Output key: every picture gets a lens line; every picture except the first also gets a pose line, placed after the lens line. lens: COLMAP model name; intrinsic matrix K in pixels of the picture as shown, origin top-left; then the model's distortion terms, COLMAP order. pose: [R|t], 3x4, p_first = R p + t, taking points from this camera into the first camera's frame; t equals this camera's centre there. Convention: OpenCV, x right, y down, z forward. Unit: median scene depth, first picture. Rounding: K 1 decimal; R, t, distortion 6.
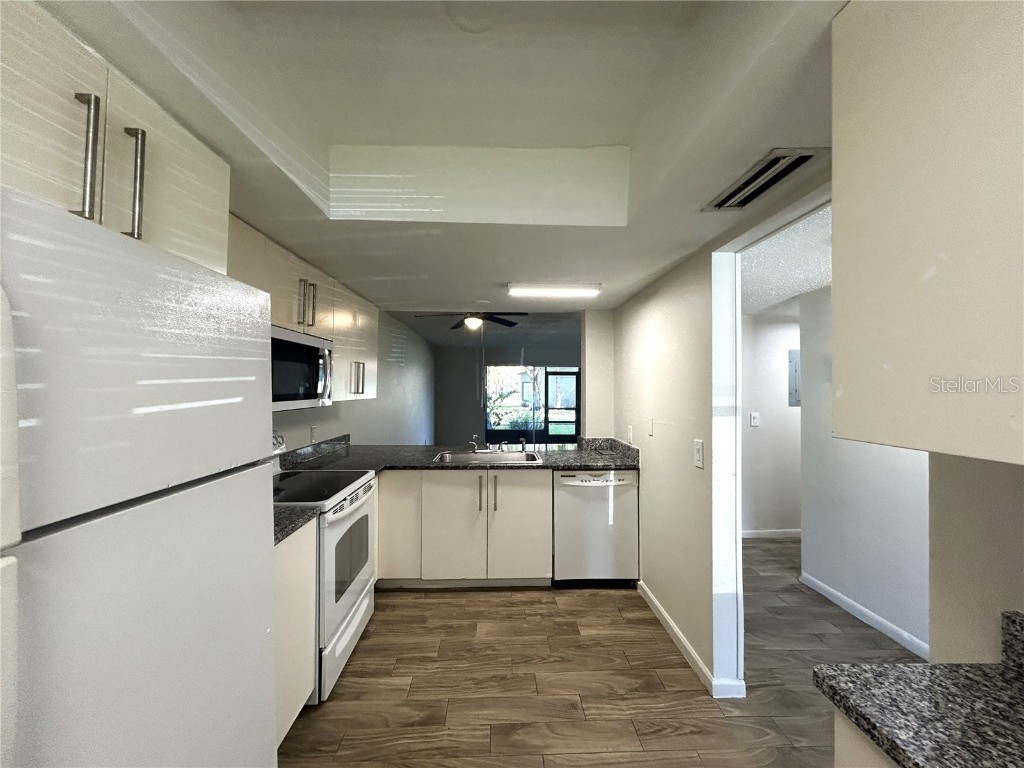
lens RADIAL K [[408.9, 0, 511.5], [0, 408.9, 383.4], [0, 0, 1]] dist [-0.001467, 0.000323]
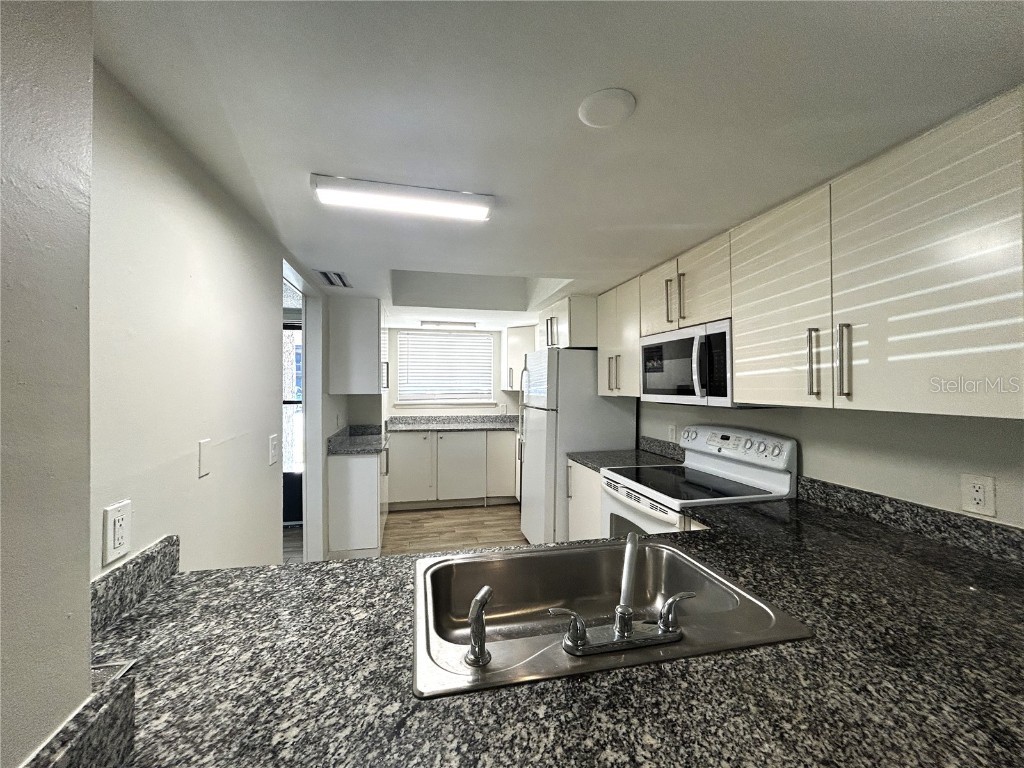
lens RADIAL K [[408.9, 0, 510.0], [0, 408.9, 383.7], [0, 0, 1]] dist [-0.001467, 0.000323]
pose [[-0.978654, -0.001926, -0.205508, 0.118904], [0.000653, 0.999922, -0.012483, 0.027018], [0.205516, -0.012350, -0.978576, 2.071272]]
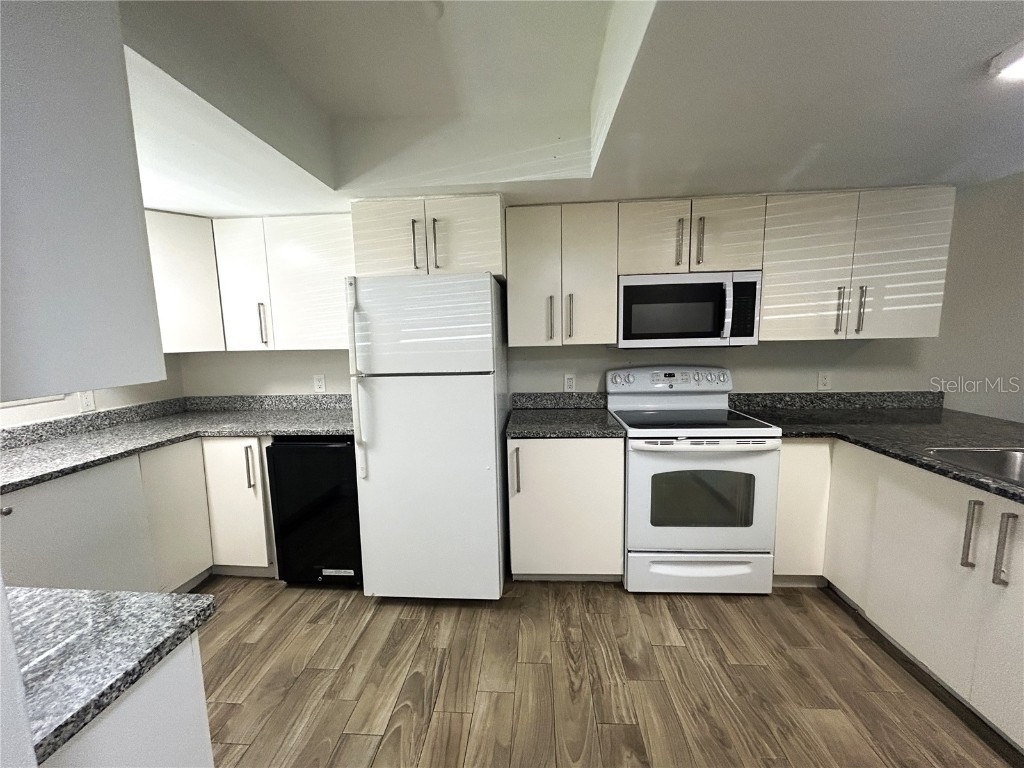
lens RADIAL K [[408.9, 0, 508.8], [0, 408.9, 380.9], [0, 0, 1]] dist [-0.001467, 0.000323]
pose [[-0.096497, 0.113758, -0.988811, 0.631680], [0.033980, 0.993245, 0.110952, 0.019319], [0.994753, -0.022893, -0.099711, 0.719210]]
